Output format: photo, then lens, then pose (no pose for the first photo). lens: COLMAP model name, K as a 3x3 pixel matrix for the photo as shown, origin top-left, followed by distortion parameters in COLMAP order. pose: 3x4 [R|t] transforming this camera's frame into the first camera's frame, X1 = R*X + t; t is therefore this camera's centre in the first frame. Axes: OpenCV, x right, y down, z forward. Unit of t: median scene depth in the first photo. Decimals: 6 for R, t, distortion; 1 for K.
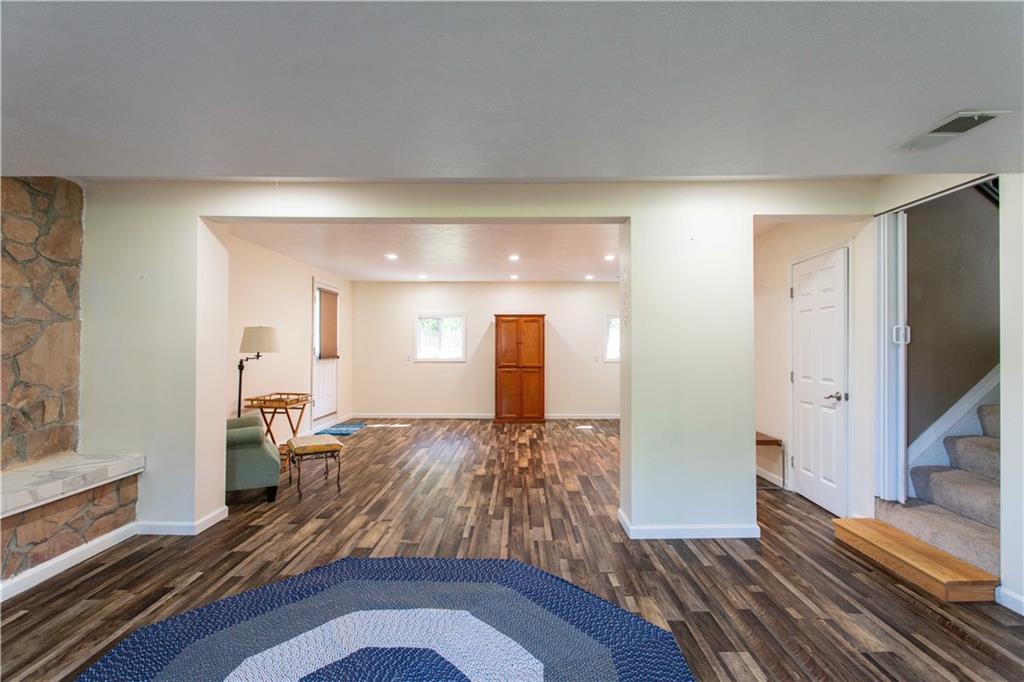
lens RADIAL K [[500.9, 0, 513.6], [0, 500.9, 336.2], [0, 0, 1]] dist [-0.002913, 0.001803]
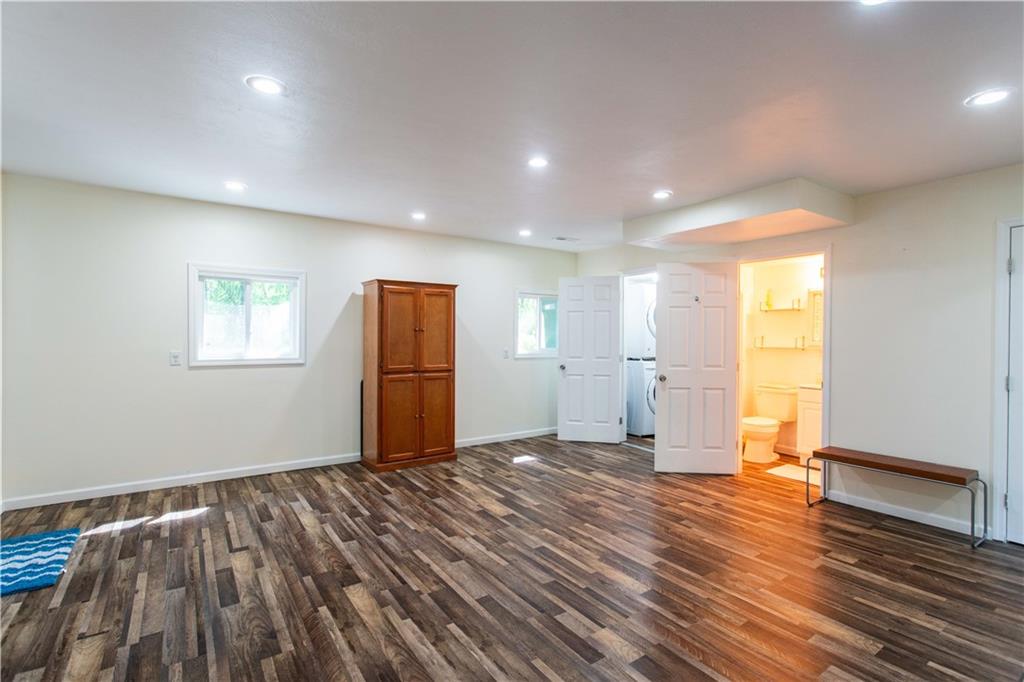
lens RADIAL K [[500.9, 0, 512.0], [0, 500.9, 334.1], [0, 0, 1]] dist [-0.002913, 0.001803]
pose [[0.817807, 0.010523, 0.575396, -0.238655], [-0.019297, 0.999772, 0.009144, 0.010545], [-0.575169, -0.018581, 0.817824, 0.449162]]
